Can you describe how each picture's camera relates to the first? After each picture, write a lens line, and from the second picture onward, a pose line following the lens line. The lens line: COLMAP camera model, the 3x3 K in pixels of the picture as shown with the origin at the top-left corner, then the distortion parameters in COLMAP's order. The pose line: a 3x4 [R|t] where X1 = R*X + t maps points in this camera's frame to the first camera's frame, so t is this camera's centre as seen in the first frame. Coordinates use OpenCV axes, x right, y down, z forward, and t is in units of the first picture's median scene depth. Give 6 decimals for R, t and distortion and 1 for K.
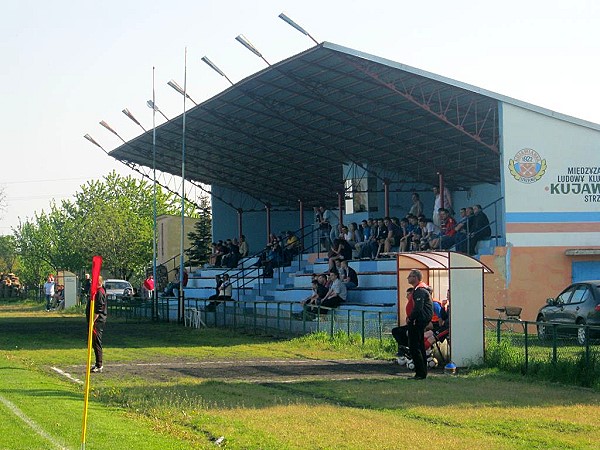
lens RADIAL K [[2081.3, 0, 299.8], [0, 2081.3, 225.5], [0, 0, 1]] dist [0.141422, 0.000000]
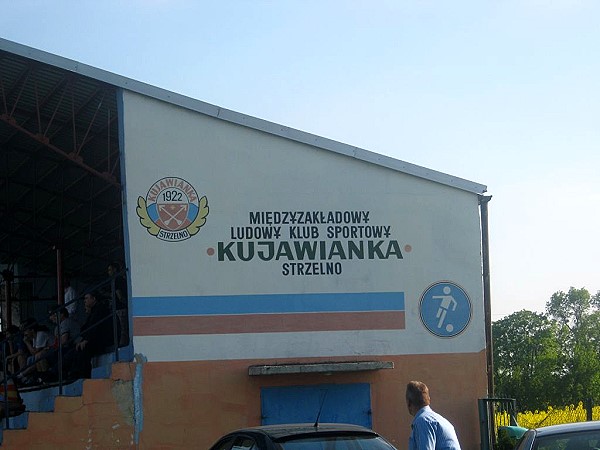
lens RADIAL K [[1749.7, 0, 301.0], [0, 1749.7, 223.0], [0, 0, 1]] dist [-0.157700, 0.000000]
pose [[0.994991, -0.018144, 0.098304, 0.097616], [0.026626, 0.995968, -0.085667, 0.013823], [-0.096353, 0.087855, 0.991462, 0.555228]]
